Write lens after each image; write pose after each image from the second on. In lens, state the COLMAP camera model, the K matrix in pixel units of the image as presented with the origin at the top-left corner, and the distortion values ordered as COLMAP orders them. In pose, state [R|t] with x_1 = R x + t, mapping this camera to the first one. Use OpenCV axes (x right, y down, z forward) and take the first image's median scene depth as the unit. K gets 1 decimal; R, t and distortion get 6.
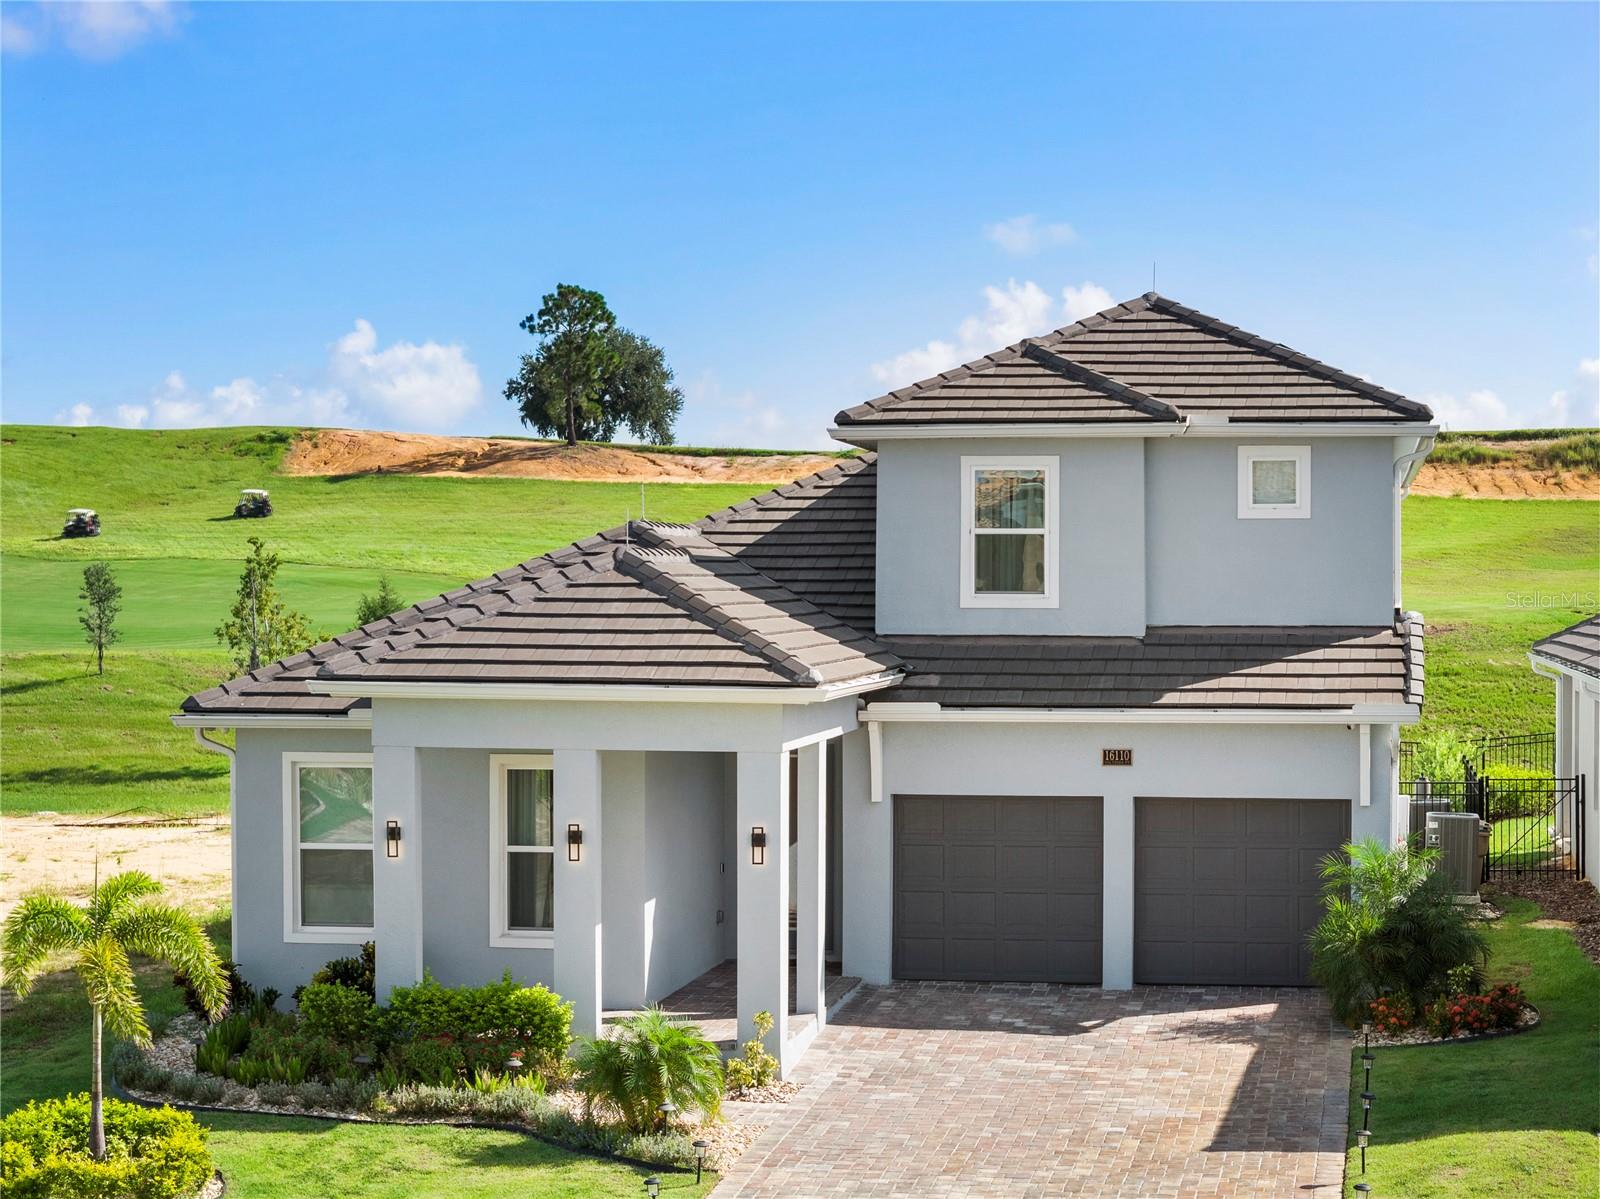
lens RADIAL K [[3199.9, 0, 800.0], [0, 3199.9, 599.5], [0, 0, 1]] dist [-0.305602, 1.786275]
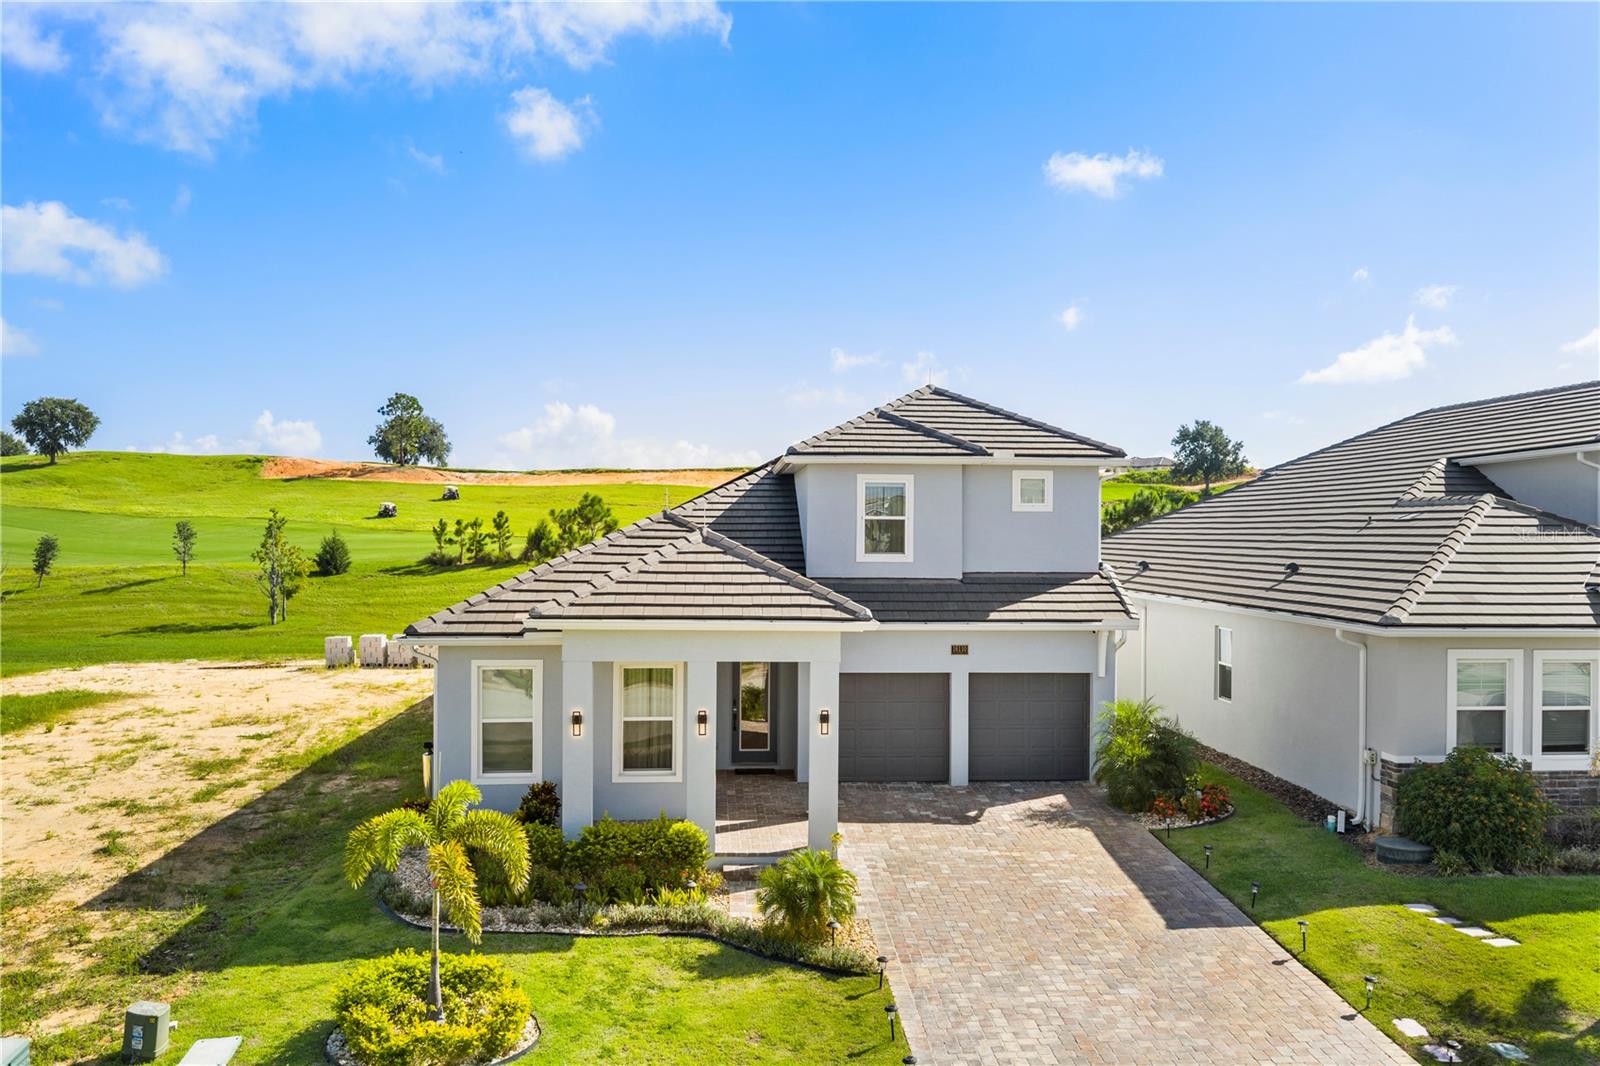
lens RADIAL K [[1323.5, 0, 808.7], [0, 1323.5, 525.1], [0, 0, 1]] dist [0.011578, -0.010022]
pose [[0.969916, 0.005221, 0.243382, -0.148726], [-0.003436, 0.999964, -0.007758, -0.011670], [-0.243414, 0.006689, 0.969900, 0.314296]]
